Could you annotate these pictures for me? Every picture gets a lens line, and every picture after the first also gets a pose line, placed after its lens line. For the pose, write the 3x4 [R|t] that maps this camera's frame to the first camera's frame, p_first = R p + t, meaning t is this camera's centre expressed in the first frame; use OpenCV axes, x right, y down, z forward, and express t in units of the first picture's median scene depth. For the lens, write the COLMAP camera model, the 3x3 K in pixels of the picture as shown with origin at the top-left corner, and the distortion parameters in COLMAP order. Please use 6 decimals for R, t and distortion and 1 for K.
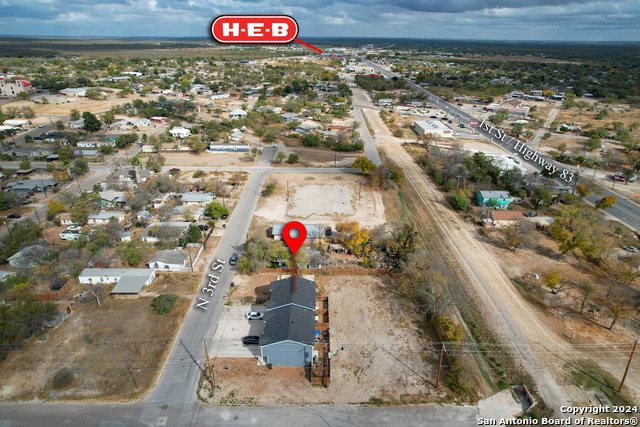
lens RADIAL K [[409.7, 0, 322.2], [0, 409.7, 213.5], [0, 0, 1]] dist [-0.037944, 0.005032]
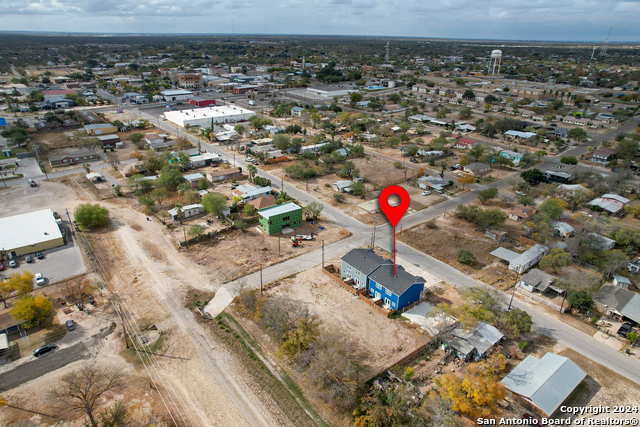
lens RADIAL K [[409.7, 0, 321.3], [0, 409.7, 214.0], [0, 0, 1]] dist [-0.037944, 0.005032]
pose [[-0.792031, 0.237181, -0.562523, 0.798891], [-0.259675, 0.703036, 0.662049, -0.721939], [0.552500, 0.670436, -0.495236, 1.526684]]
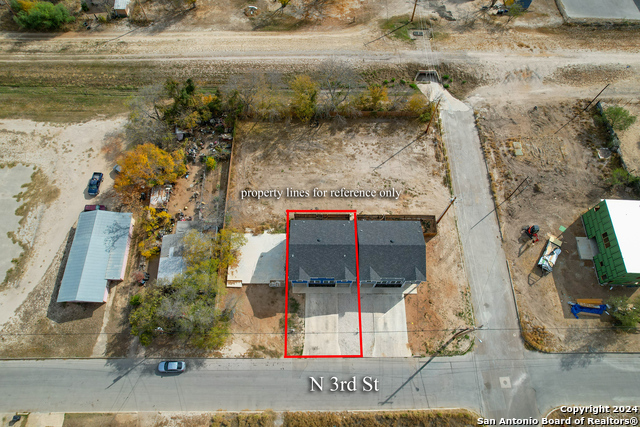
lens RADIAL K [[409.7, 0, 320.5], [0, 409.7, 215.2], [0, 0, 1]] dist [-0.037944, 0.005032]
pose [[0.005013, -0.909128, 0.416486, -0.369316], [0.389806, 0.385321, 0.836409, -0.500587], [-0.920884, 0.158155, 0.356315, 0.843323]]
